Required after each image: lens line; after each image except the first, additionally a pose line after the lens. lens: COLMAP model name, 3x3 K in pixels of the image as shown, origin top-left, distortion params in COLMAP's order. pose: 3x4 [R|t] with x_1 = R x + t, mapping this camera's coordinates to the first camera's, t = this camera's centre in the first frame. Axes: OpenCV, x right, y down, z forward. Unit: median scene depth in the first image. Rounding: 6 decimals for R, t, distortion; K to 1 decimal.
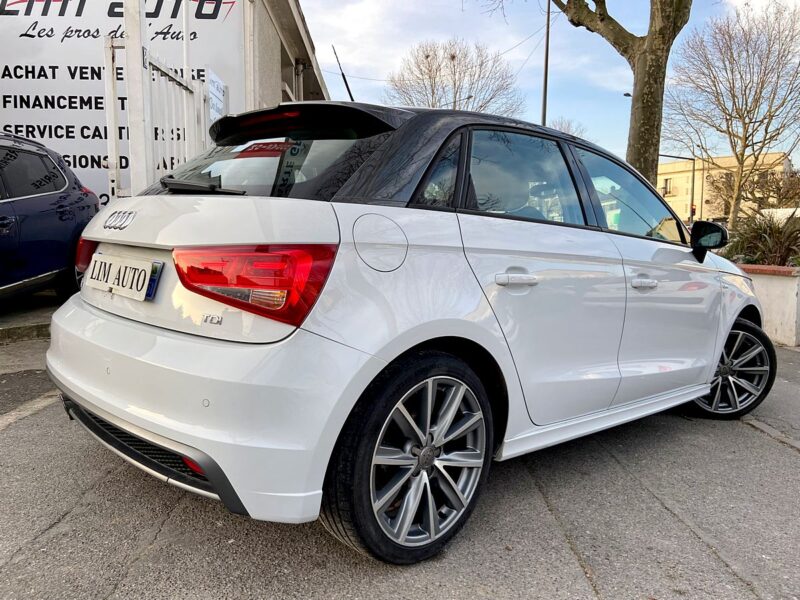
lens RADIAL K [[601.6, 0, 400.3], [0, 601.6, 288.3], [0, 0, 1]] dist [0.114051, -0.152939]
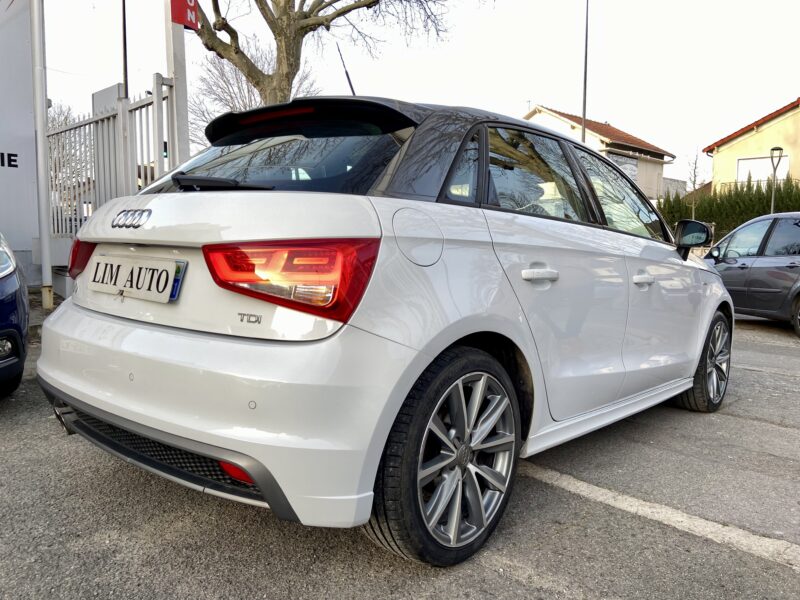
lens RADIAL K [[601.6, 0, 400.3], [0, 601.6, 288.3], [0, 0, 1]] dist [0.114051, -0.152939]
pose [[0.995083, -0.019235, 0.097156, -0.145511], [0.021119, 0.999608, -0.018406, 0.023374], [-0.096764, 0.020367, 0.995099, 0.024361]]
